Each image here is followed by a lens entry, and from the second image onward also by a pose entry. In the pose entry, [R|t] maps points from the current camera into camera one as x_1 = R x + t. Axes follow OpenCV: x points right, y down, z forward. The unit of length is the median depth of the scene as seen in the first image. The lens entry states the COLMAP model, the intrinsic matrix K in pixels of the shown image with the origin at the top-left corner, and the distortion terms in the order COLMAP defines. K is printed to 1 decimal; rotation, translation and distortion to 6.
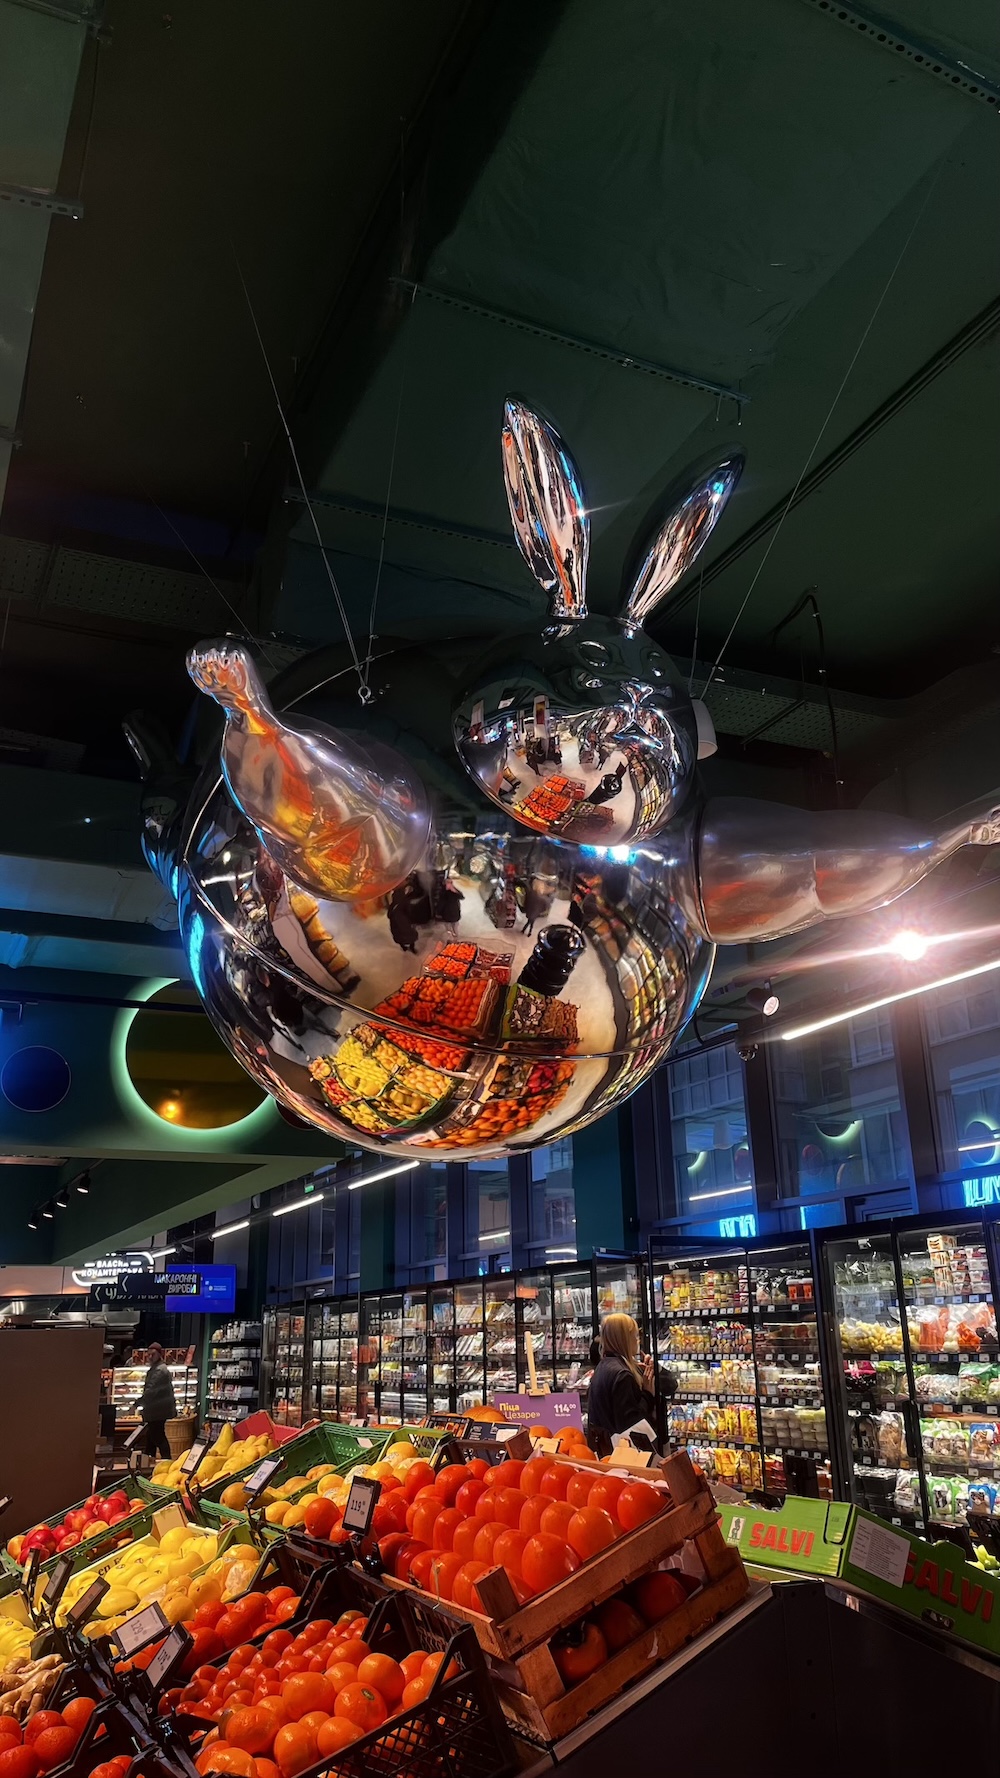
lens RADIAL K [[1317.2, 0, 500.7], [0, 1317.2, 879.8], [0, 0, 1]] dist [0.037087, -0.009432]
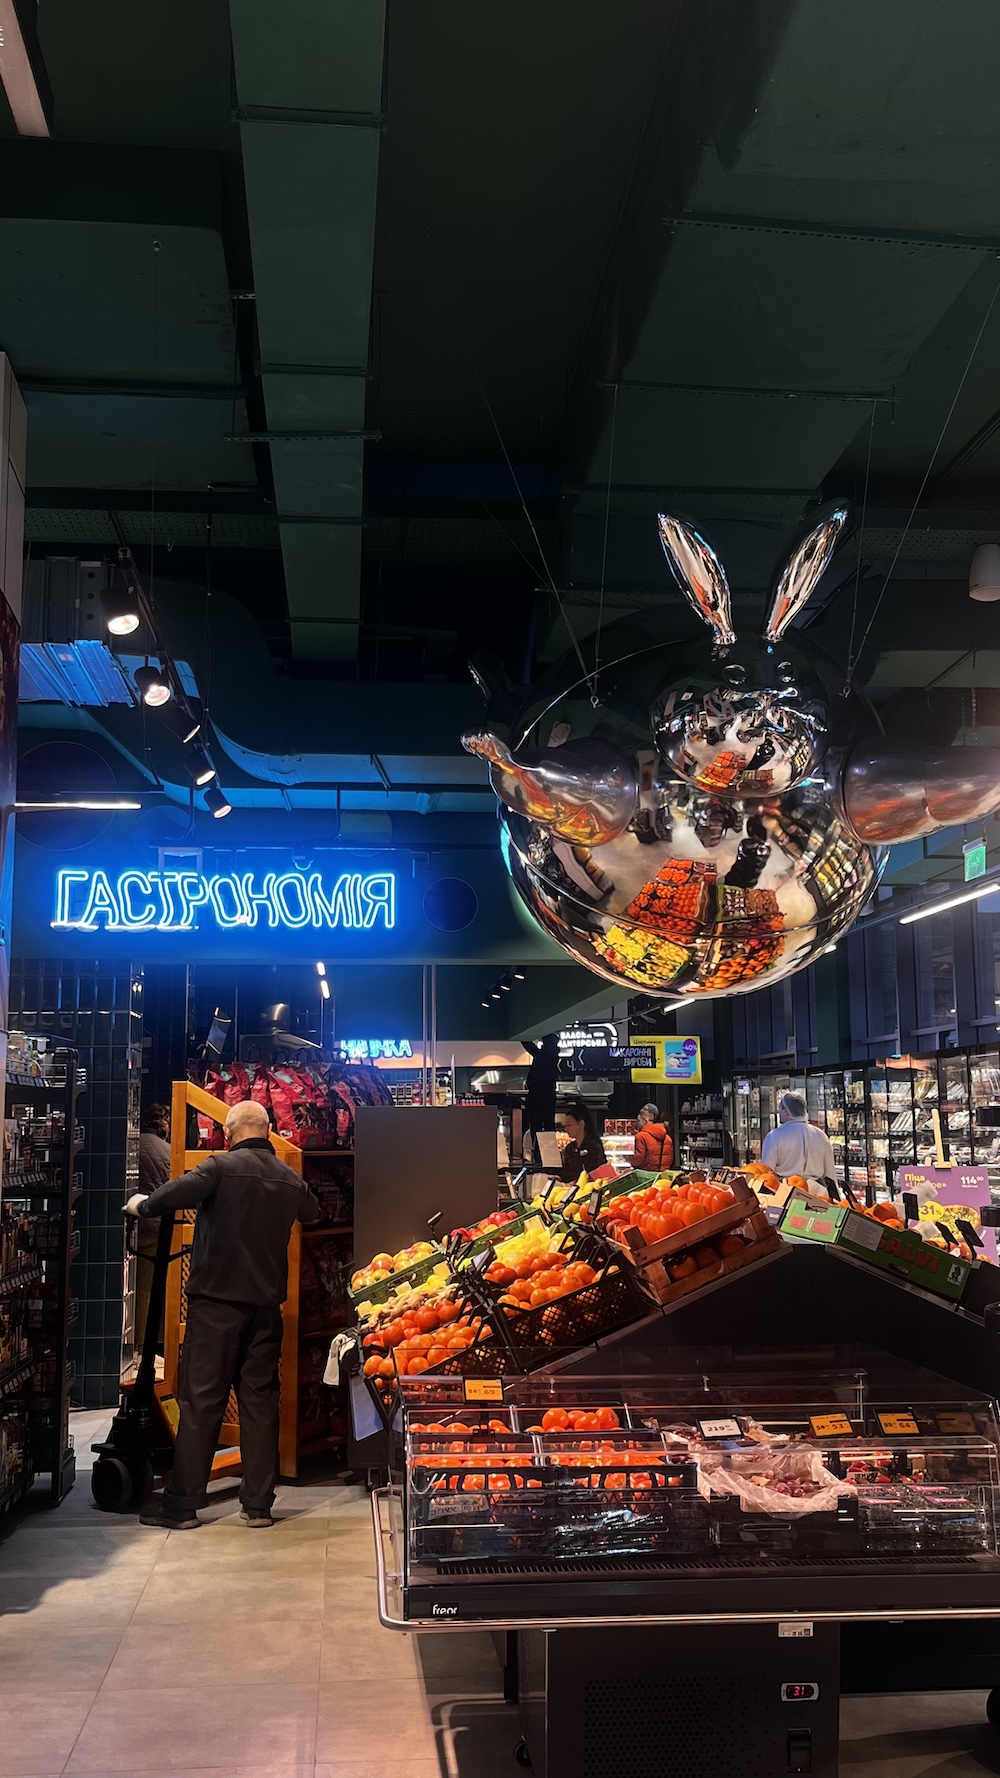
lens RADIAL K [[1642.4, 0, 501.8], [0, 1642.4, 891.2], [0, 0, 1]] dist [-0.007666, 0.000000]
pose [[0.943438, -0.032084, -0.329993, 0.374399], [0.097351, 0.978241, 0.183213, -0.262313], [0.316934, -0.204975, 0.926033, -0.730451]]
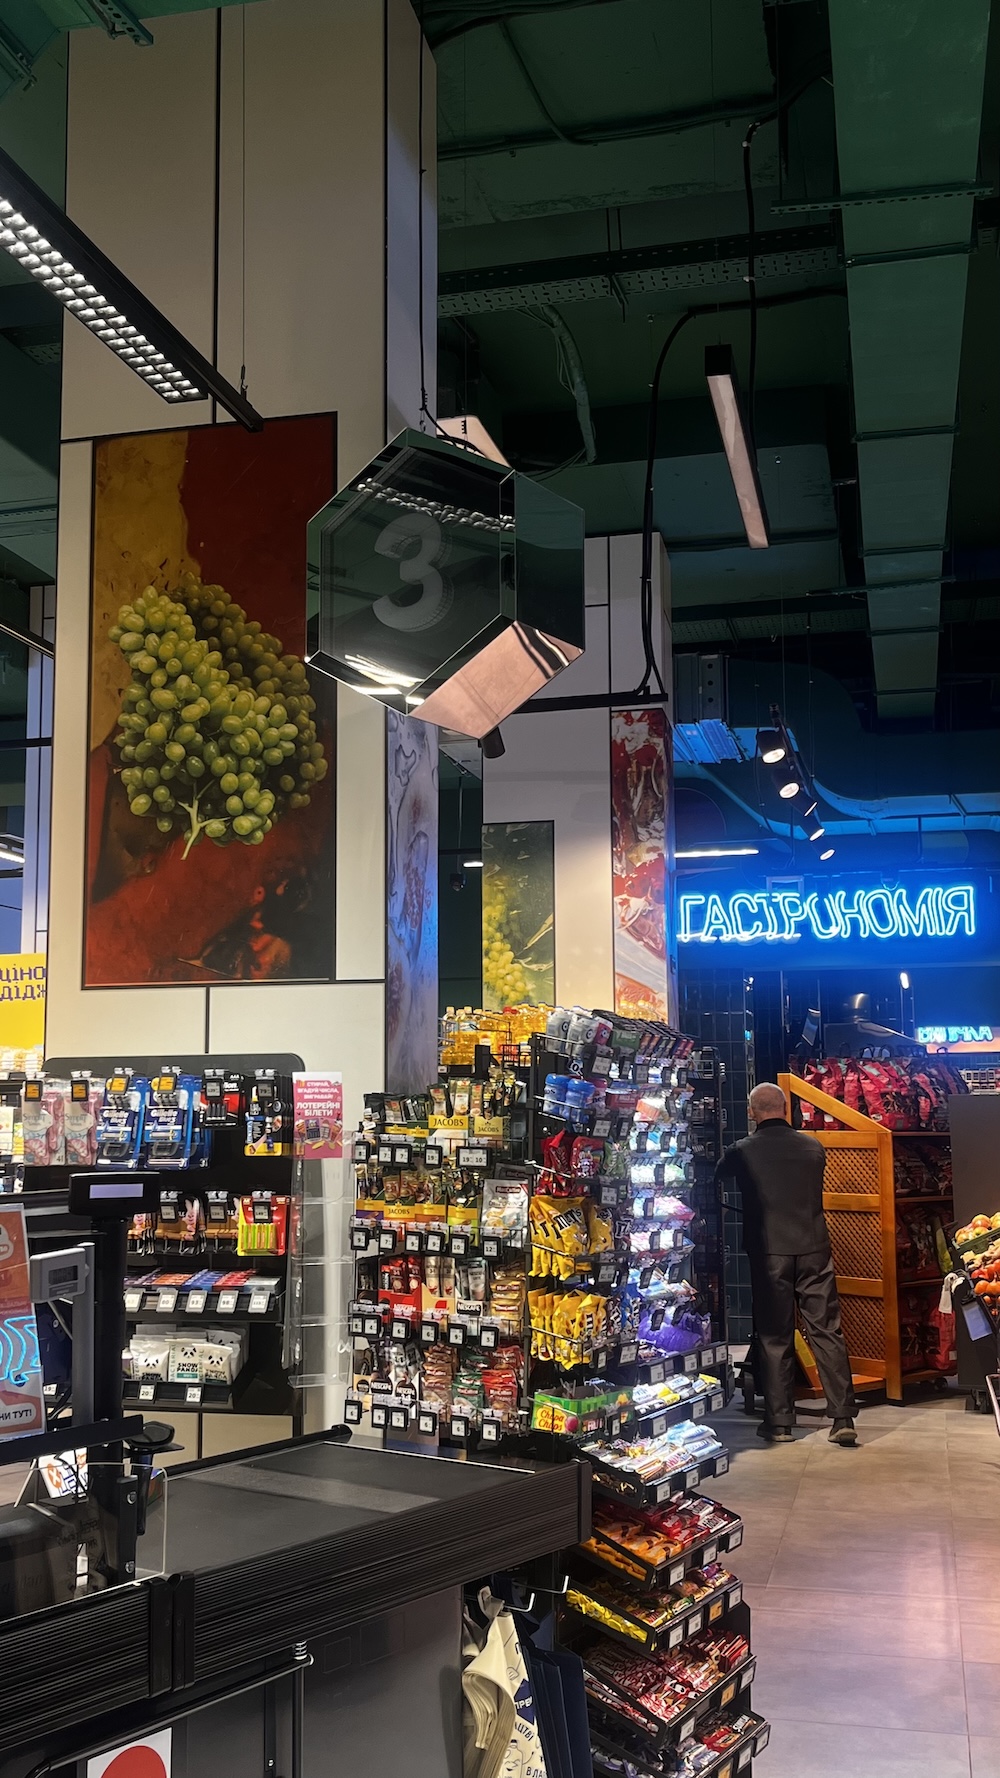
lens RADIAL K [[1706.0, 0, 497.2], [0, 1706.0, 881.3], [0, 0, 1]] dist [0.042557, 0.000000]
pose [[0.782395, -0.065069, -0.619374, 0.580883], [0.192813, 0.970971, 0.141555, -0.435137], [0.592184, -0.230175, 0.772229, -1.221071]]
